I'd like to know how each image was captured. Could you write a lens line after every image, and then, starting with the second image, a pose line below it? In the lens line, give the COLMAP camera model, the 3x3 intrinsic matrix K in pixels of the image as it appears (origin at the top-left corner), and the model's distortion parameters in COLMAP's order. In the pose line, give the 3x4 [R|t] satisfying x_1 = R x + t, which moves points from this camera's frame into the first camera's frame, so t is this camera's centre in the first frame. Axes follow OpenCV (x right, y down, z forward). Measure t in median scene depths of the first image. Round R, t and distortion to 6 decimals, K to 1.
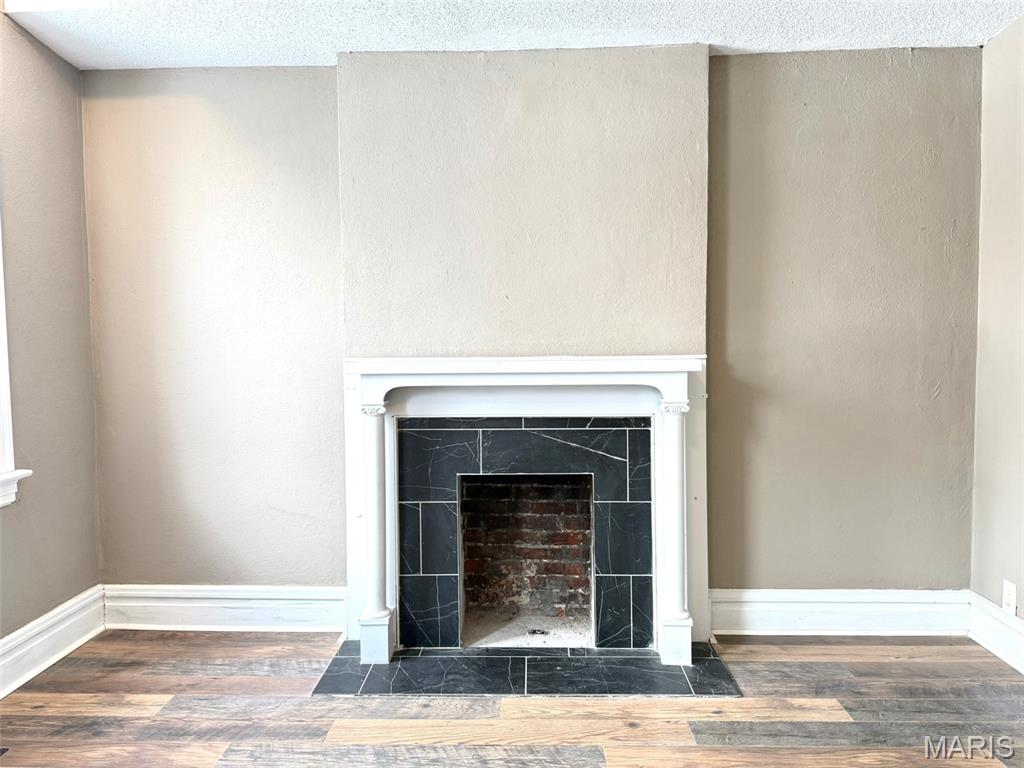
lens RADIAL K [[756.5, 0, 527.2], [0, 756.5, 367.6], [0, 0, 1]] dist [0.030839, -0.020681]
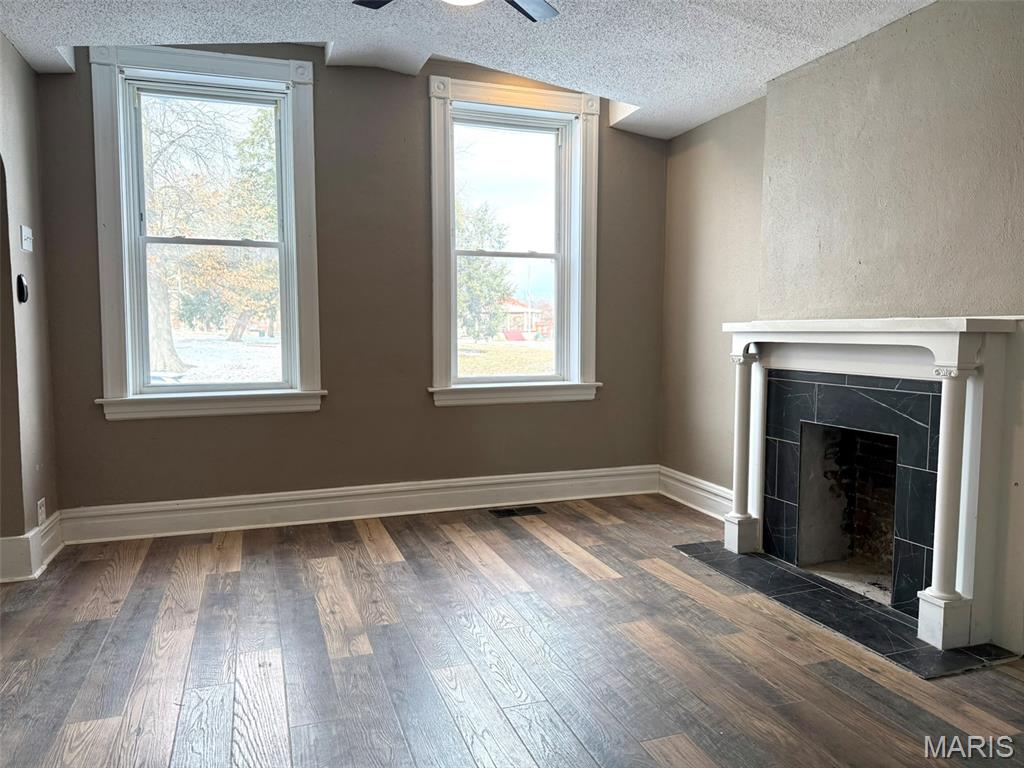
lens RADIAL K [[756.5, 0, 514.7], [0, 756.5, 386.3], [0, 0, 1]] dist [0.030839, -0.020681]
pose [[0.339117, 0.075940, -0.937674, 0.913489], [-0.048346, 0.996826, 0.063246, 0.038283], [0.939501, 0.023885, 0.341712, 0.191108]]
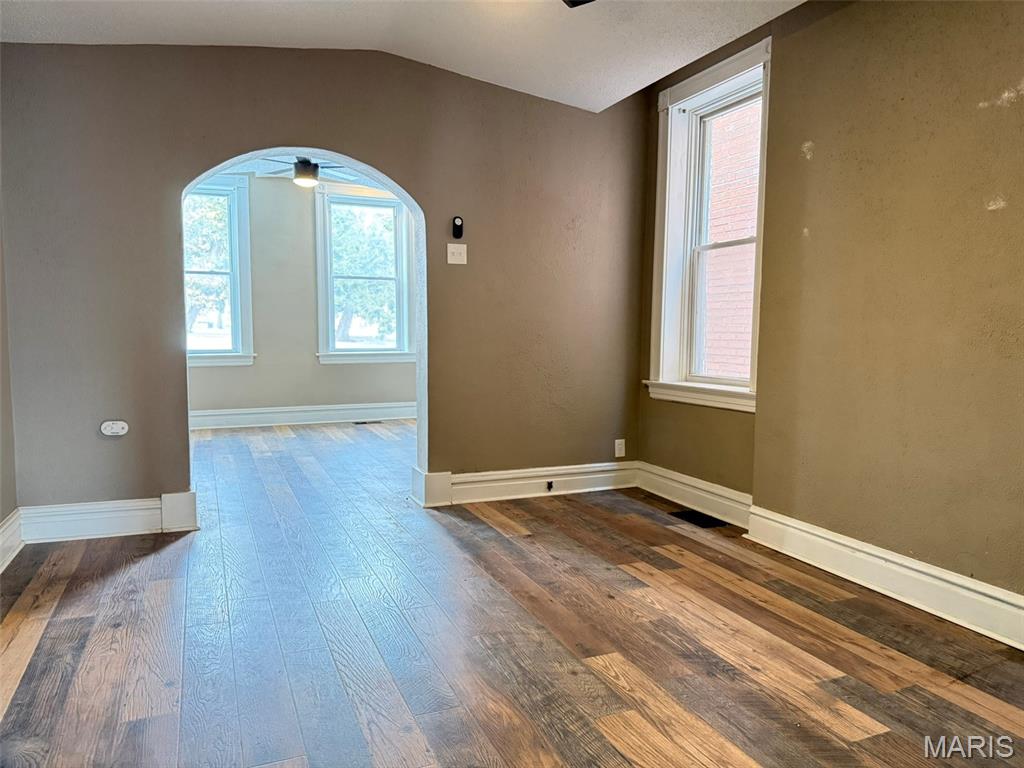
lens RADIAL K [[756.5, 0, 535.4], [0, 756.5, 390.2], [0, 0, 1]] dist [0.030839, -0.020681]
pose [[0.416504, 0.087567, -0.904907, 2.291568], [-0.052655, 0.996003, 0.072146, 0.039285], [0.907608, 0.017599, 0.419450, 0.118521]]
